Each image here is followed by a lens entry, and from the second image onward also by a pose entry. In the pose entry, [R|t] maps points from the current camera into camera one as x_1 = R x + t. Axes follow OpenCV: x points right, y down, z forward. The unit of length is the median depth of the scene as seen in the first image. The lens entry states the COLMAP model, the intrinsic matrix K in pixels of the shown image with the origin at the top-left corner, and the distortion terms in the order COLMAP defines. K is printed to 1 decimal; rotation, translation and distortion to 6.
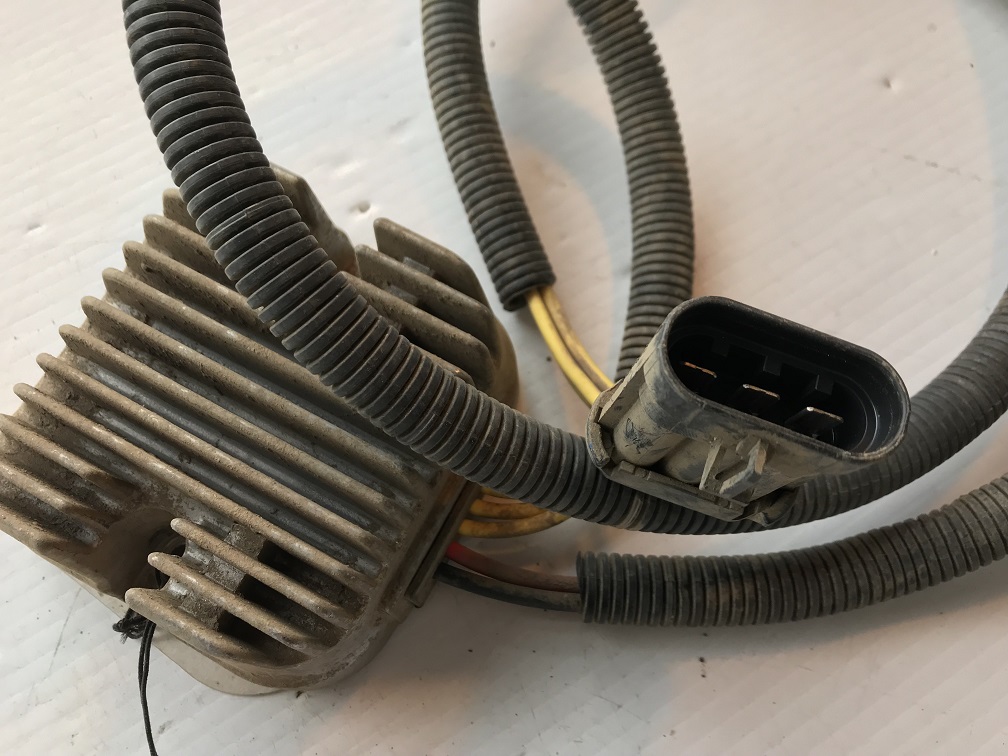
lens RADIAL K [[872.5, 0, 504.0], [0, 872.5, 378.0], [0, 0, 1]] dist [-0.001159, 0.002697]
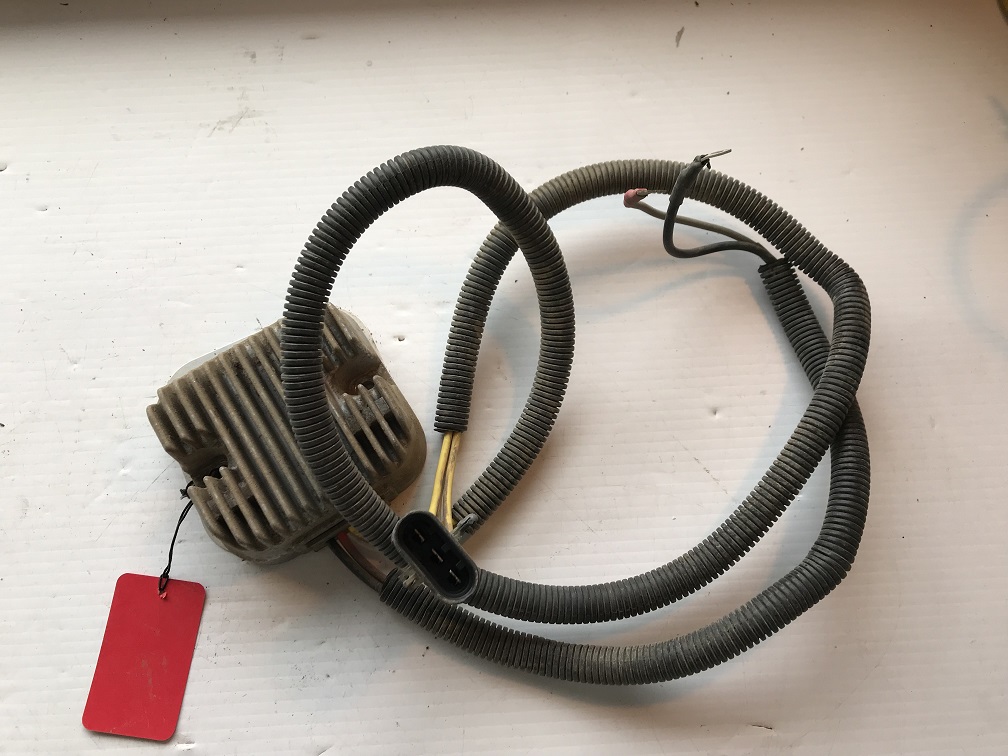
lens RADIAL K [[872.5, 0, 504.0], [0, 872.5, 378.0], [0, 0, 1]] dist [-0.001159, 0.002697]
pose [[0.872925, 0.471406, -0.125613, 0.363258], [-0.461462, 0.881401, 0.100920, -0.513625], [0.158290, -0.030130, 0.986933, -0.924297]]
